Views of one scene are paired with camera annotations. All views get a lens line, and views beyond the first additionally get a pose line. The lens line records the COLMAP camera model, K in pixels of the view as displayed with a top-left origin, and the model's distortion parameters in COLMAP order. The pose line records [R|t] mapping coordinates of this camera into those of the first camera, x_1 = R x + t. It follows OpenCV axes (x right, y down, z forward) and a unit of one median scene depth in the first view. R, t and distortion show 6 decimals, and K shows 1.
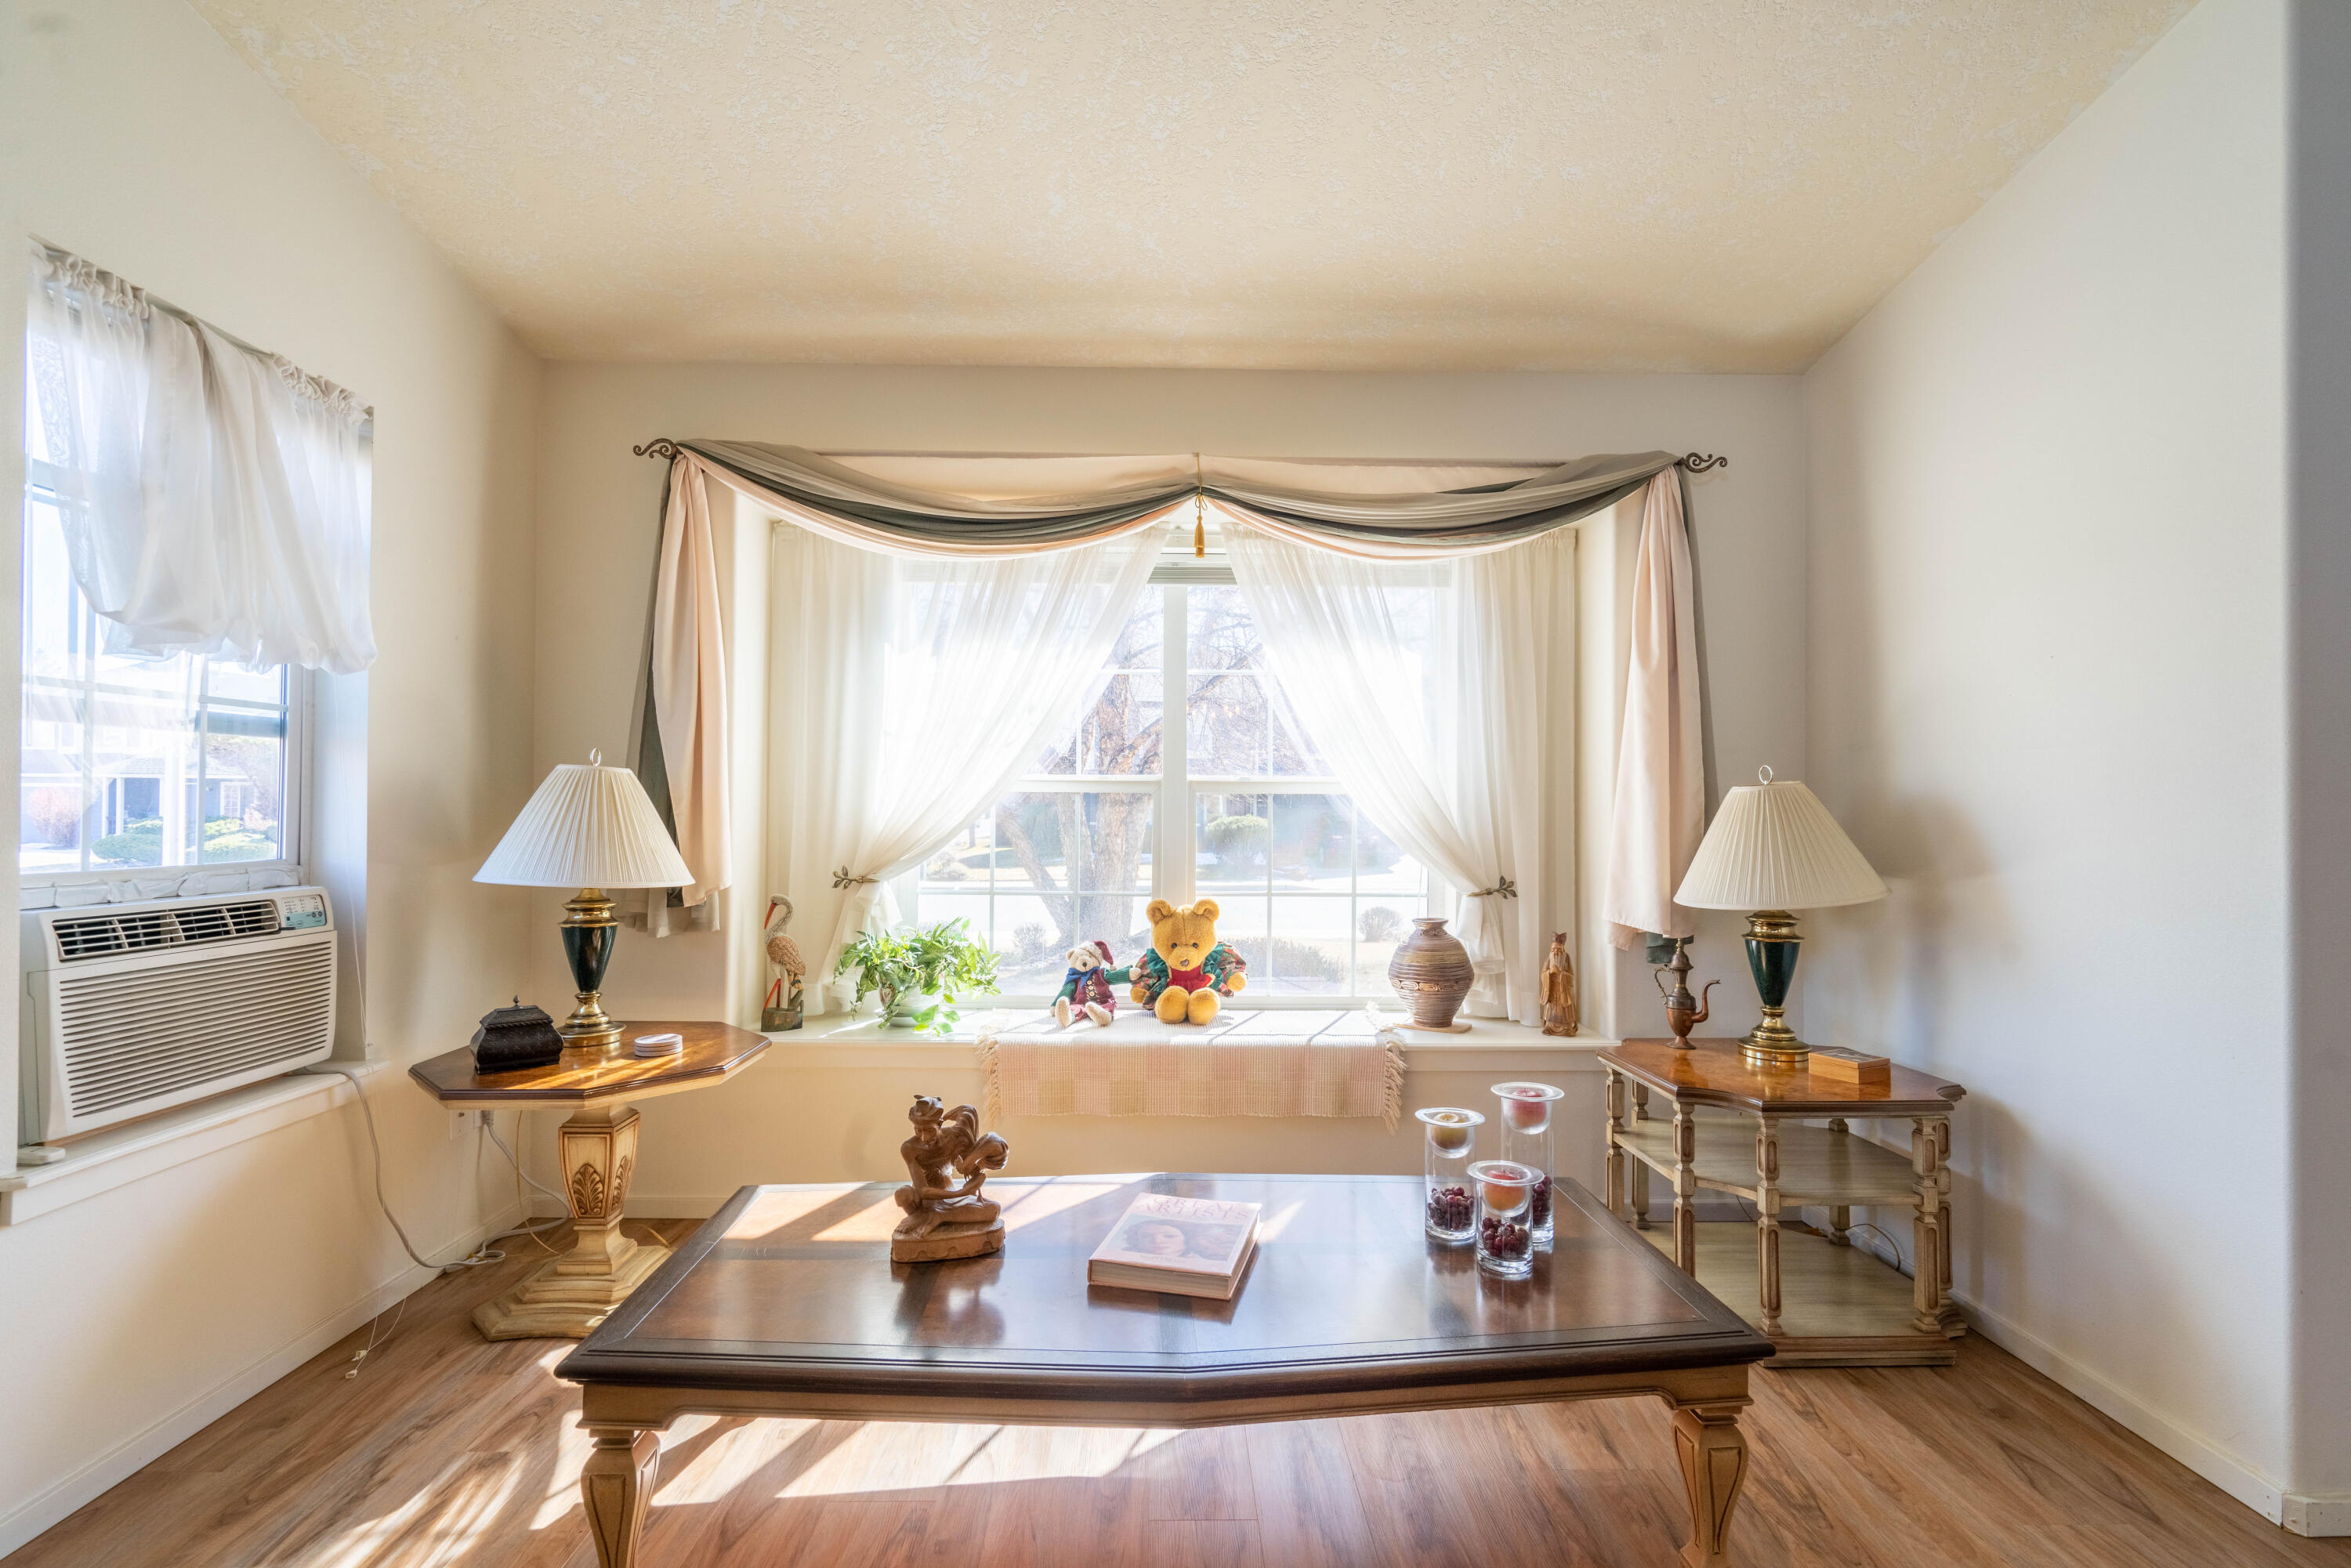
lens RADIAL K [[1063.1, 0, 1179.0], [0, 1063.1, 795.9], [0, 0, 1]] dist [-0.005658, 0.001680]
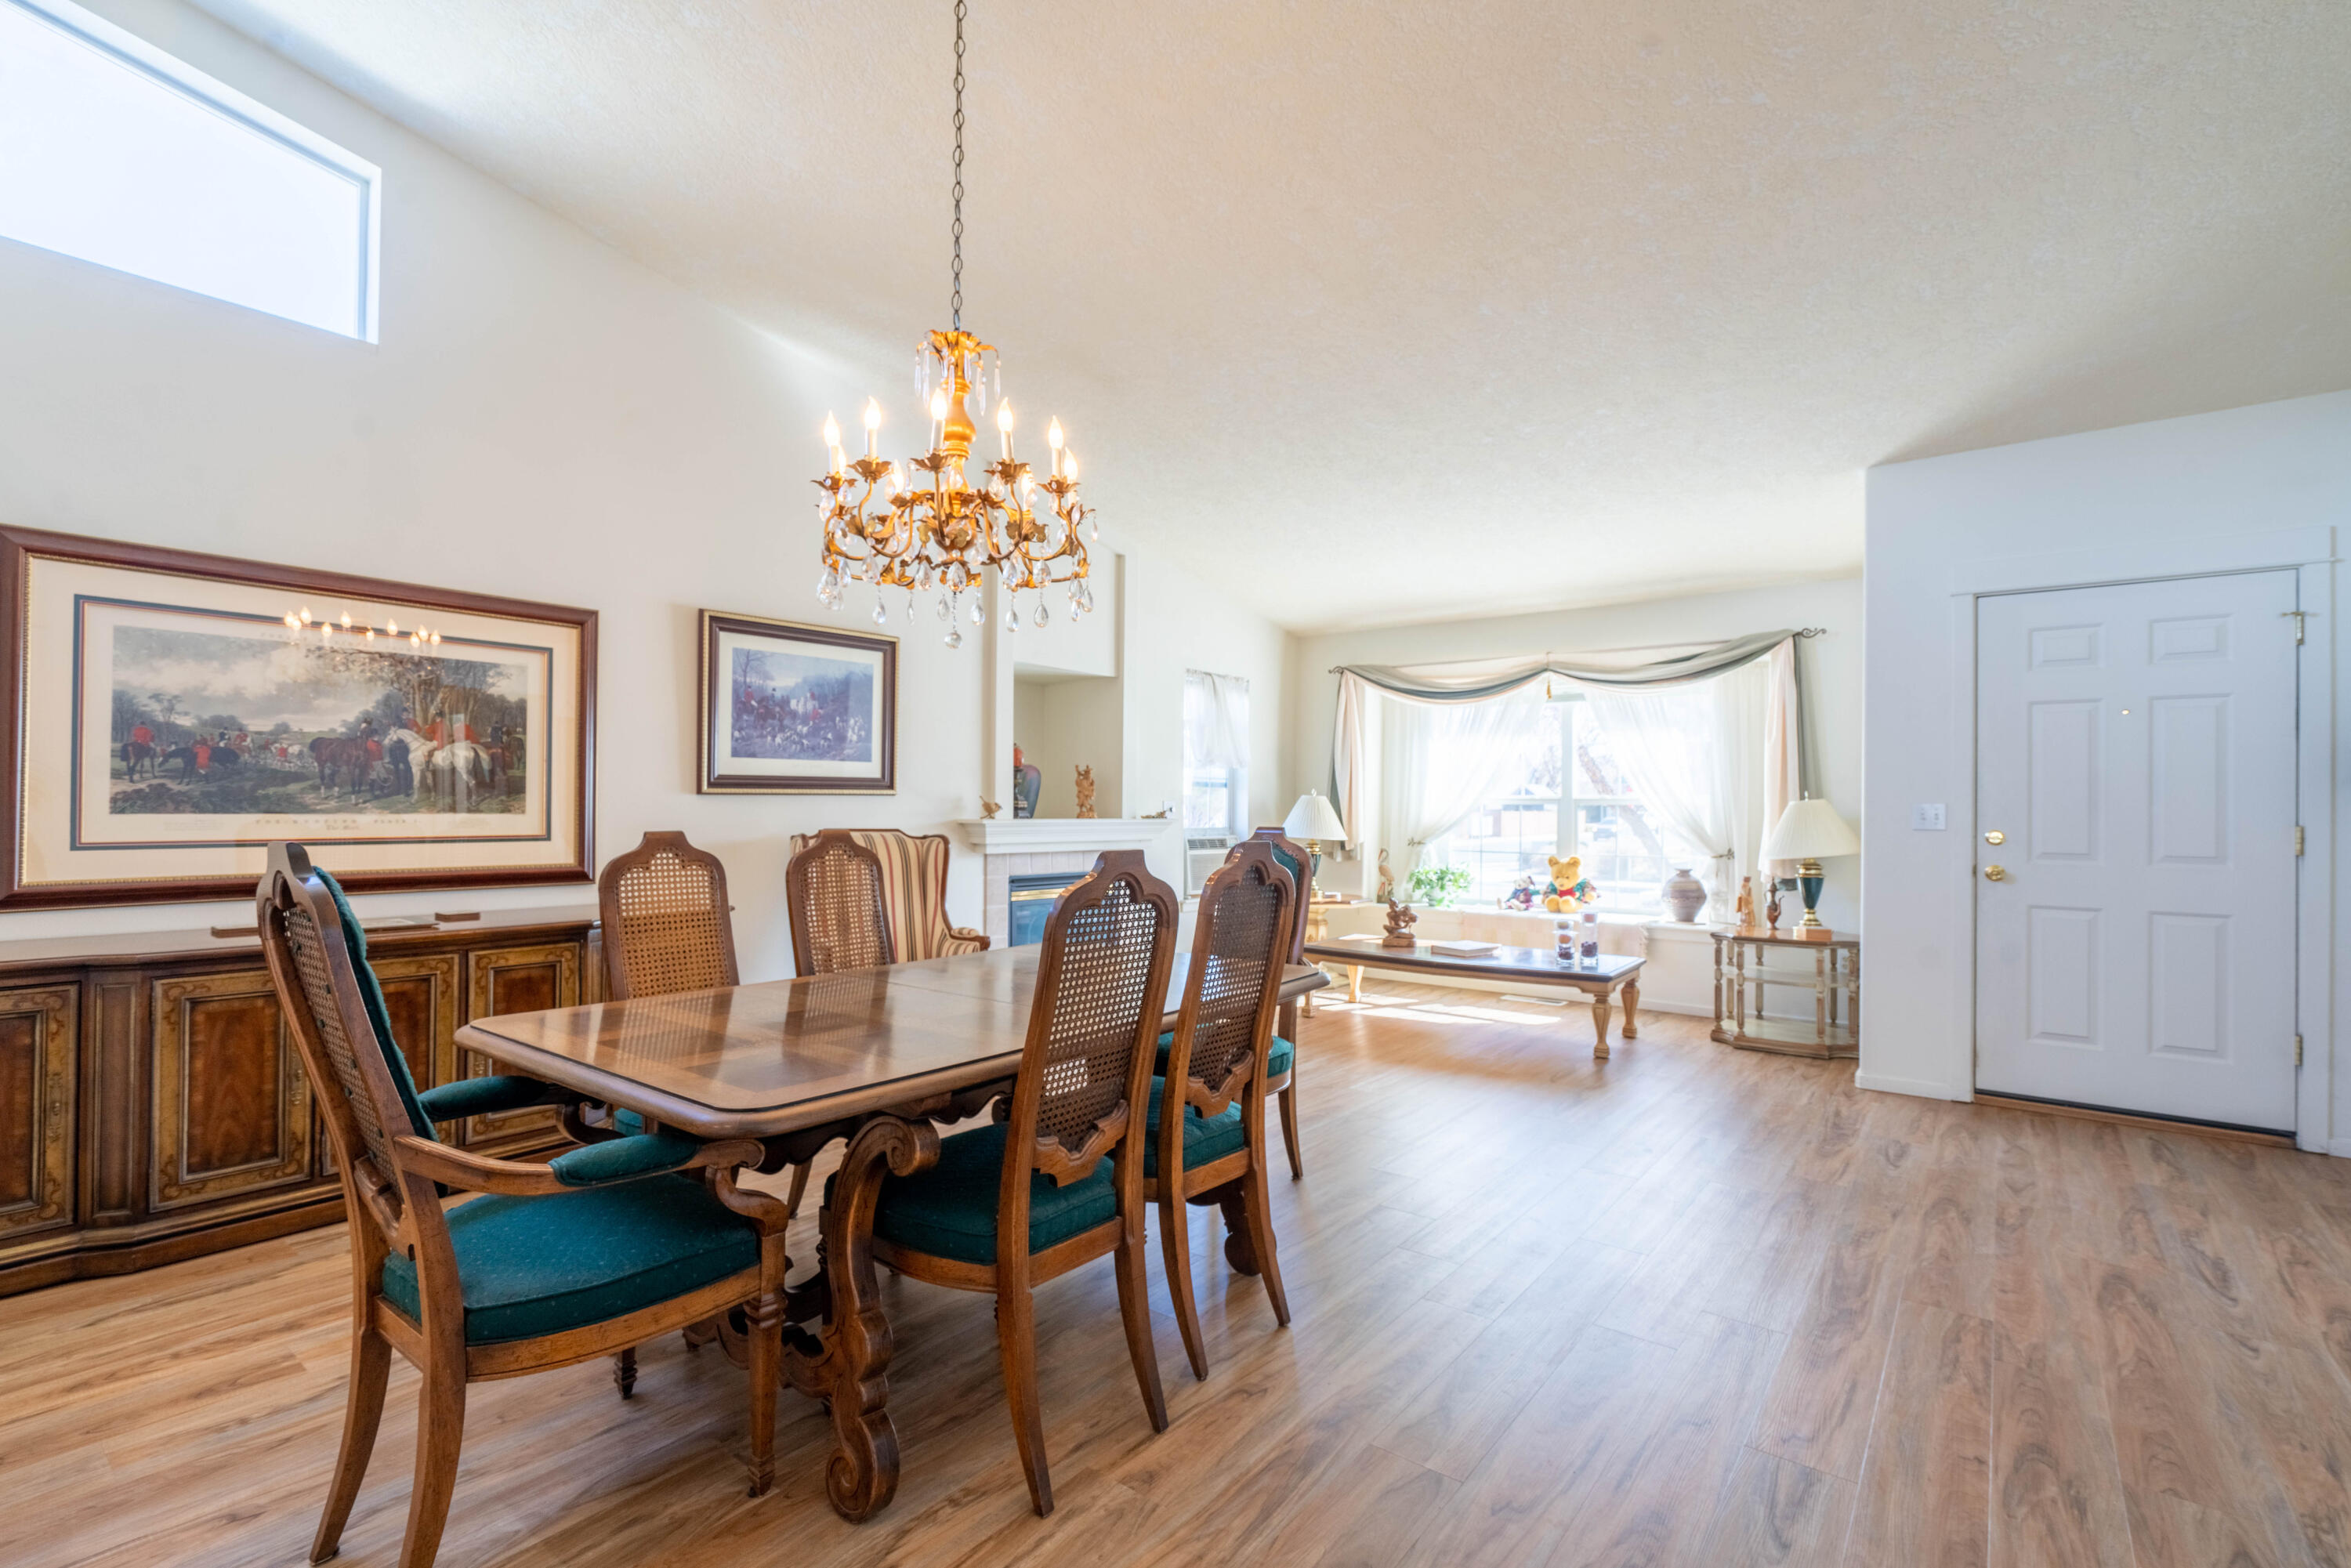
lens RADIAL K [[1060.1, 0, 1175.3], [0, 1060.1, 797.4], [0, 0, 1]] dist [-0.004792, 0.002557]
pose [[0.777800, -0.005792, -0.628485, 0.882516], [0.003423, 0.999982, -0.004980, -0.011142], [0.628502, 0.001722, 0.777806, -1.342005]]
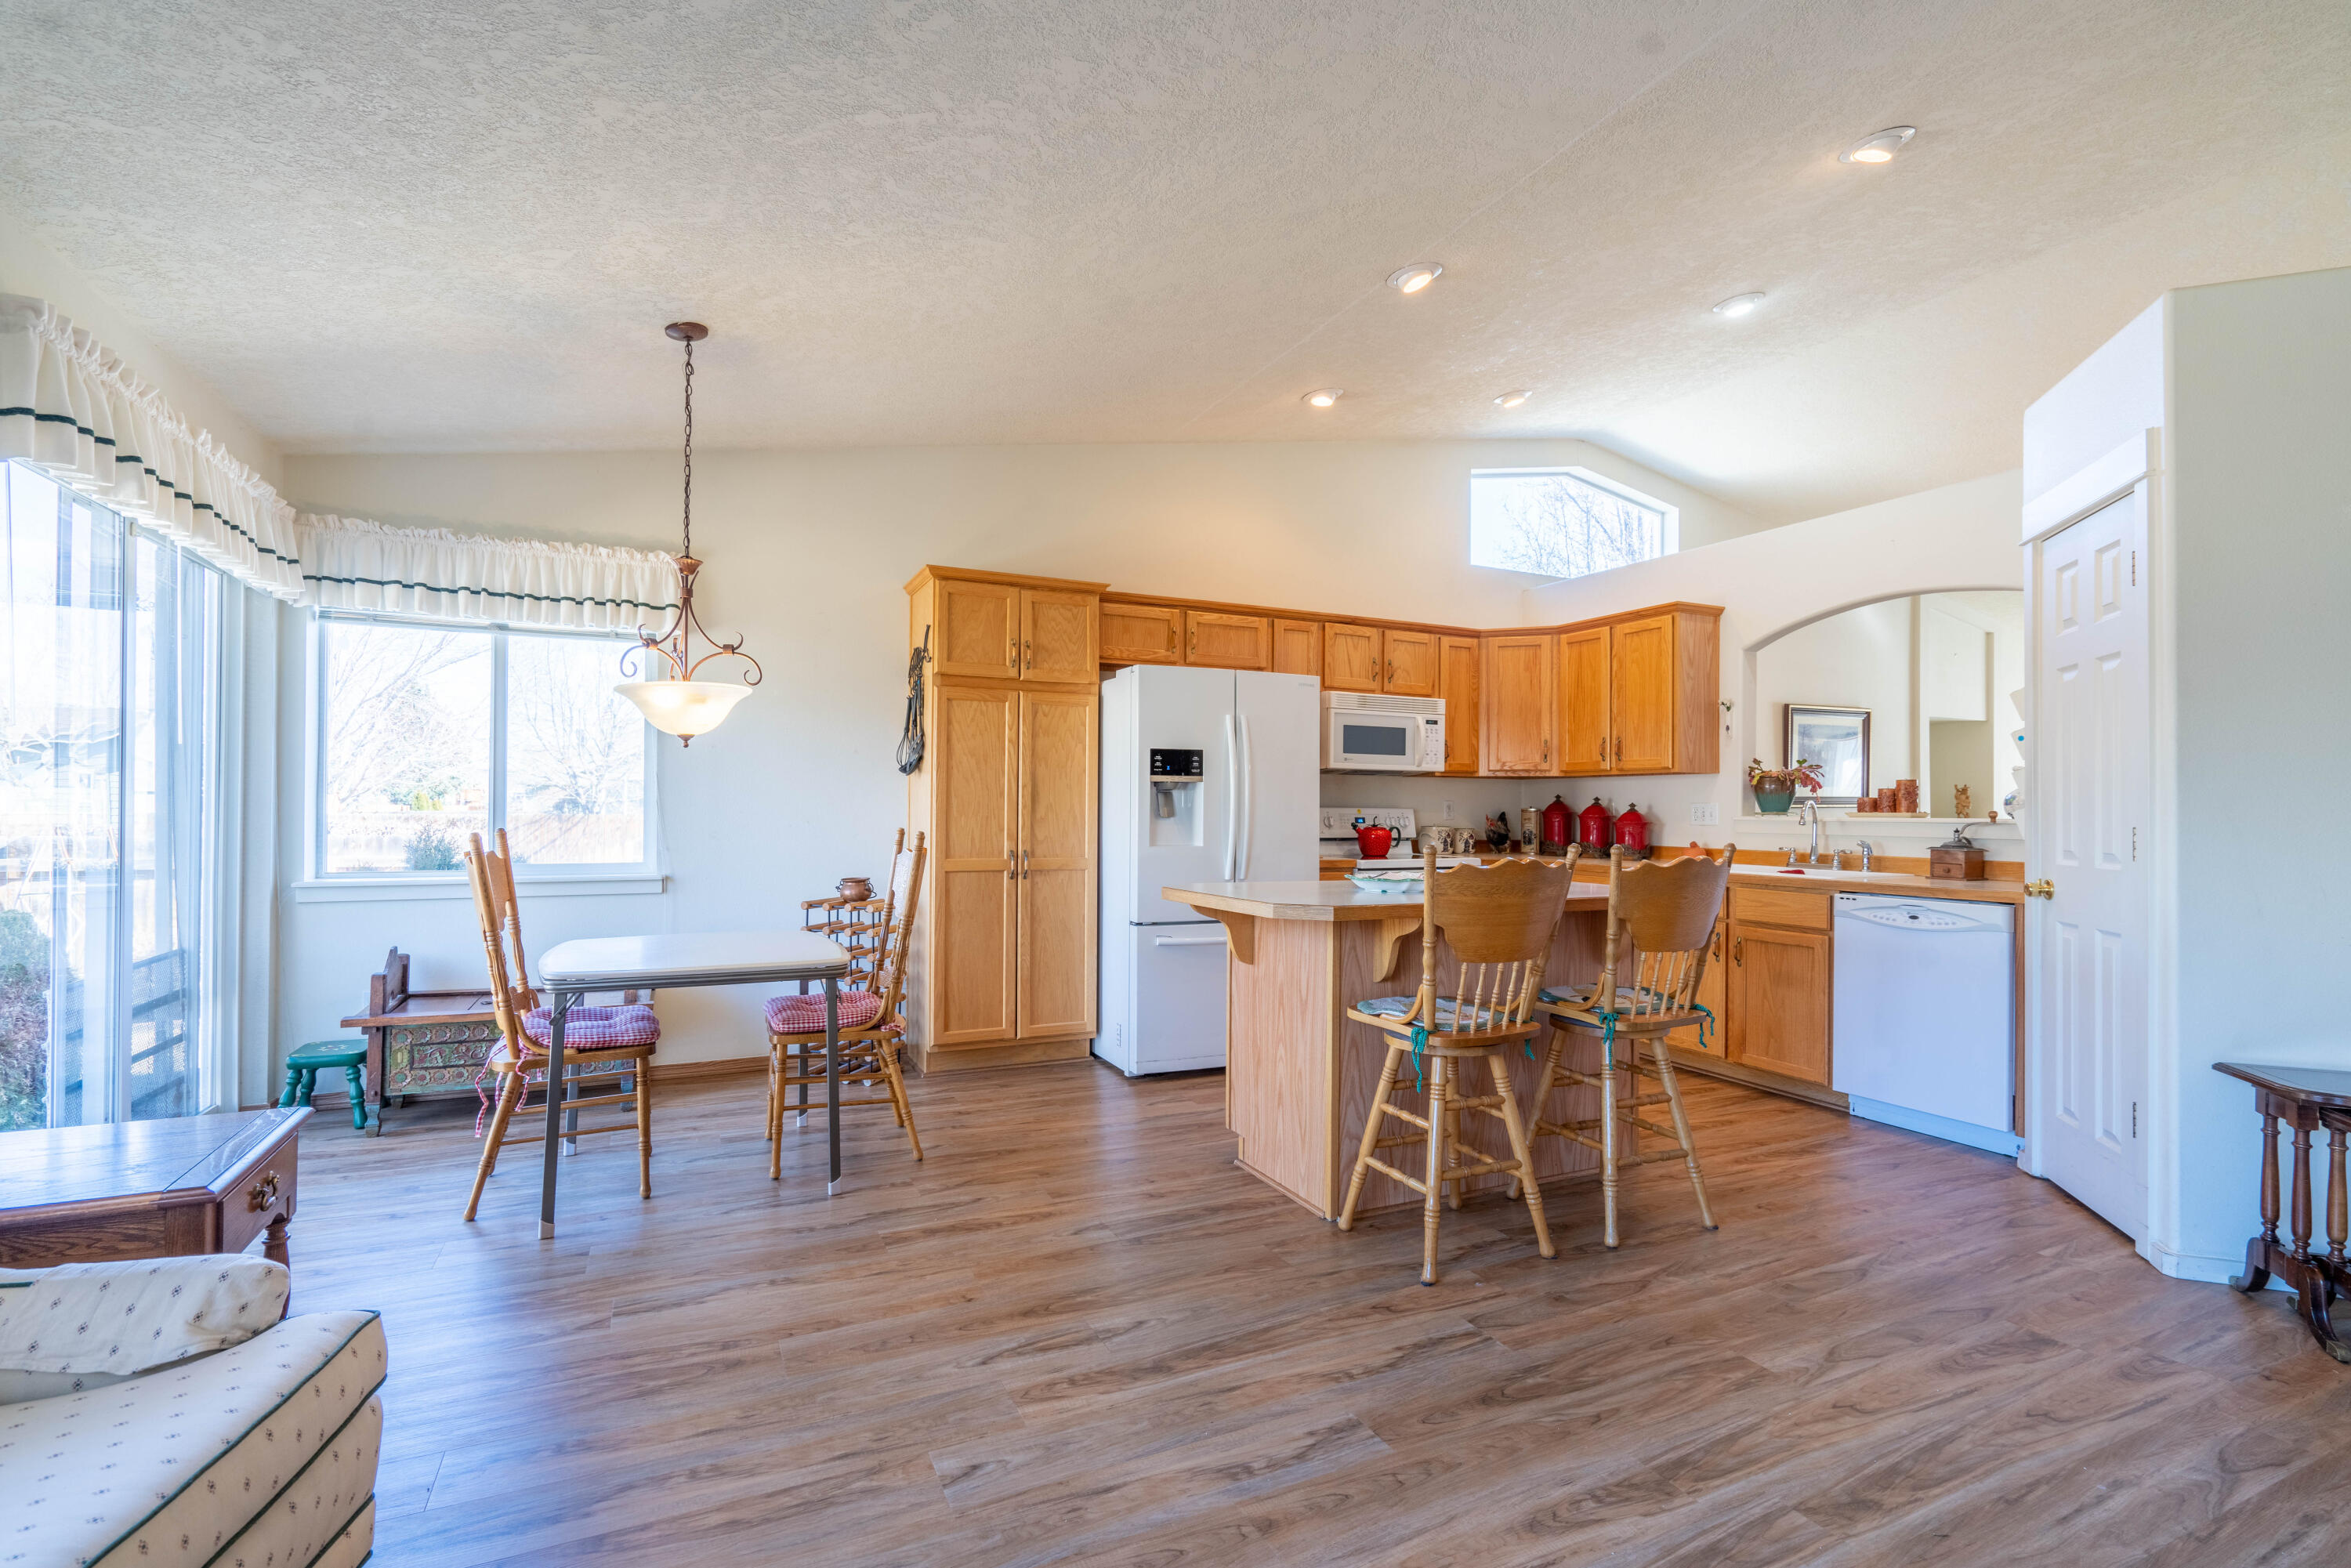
lens RADIAL K [[1063.1, 0, 1179.0], [0, 1063.1, 795.9], [0, 0, 1]] dist [-0.005658, 0.001680]
pose [[0.420778, -0.013680, -0.907060, 1.197262], [0.006454, 0.999906, -0.012086, -0.034937], [0.907141, -0.000769, 0.420827, -3.171526]]
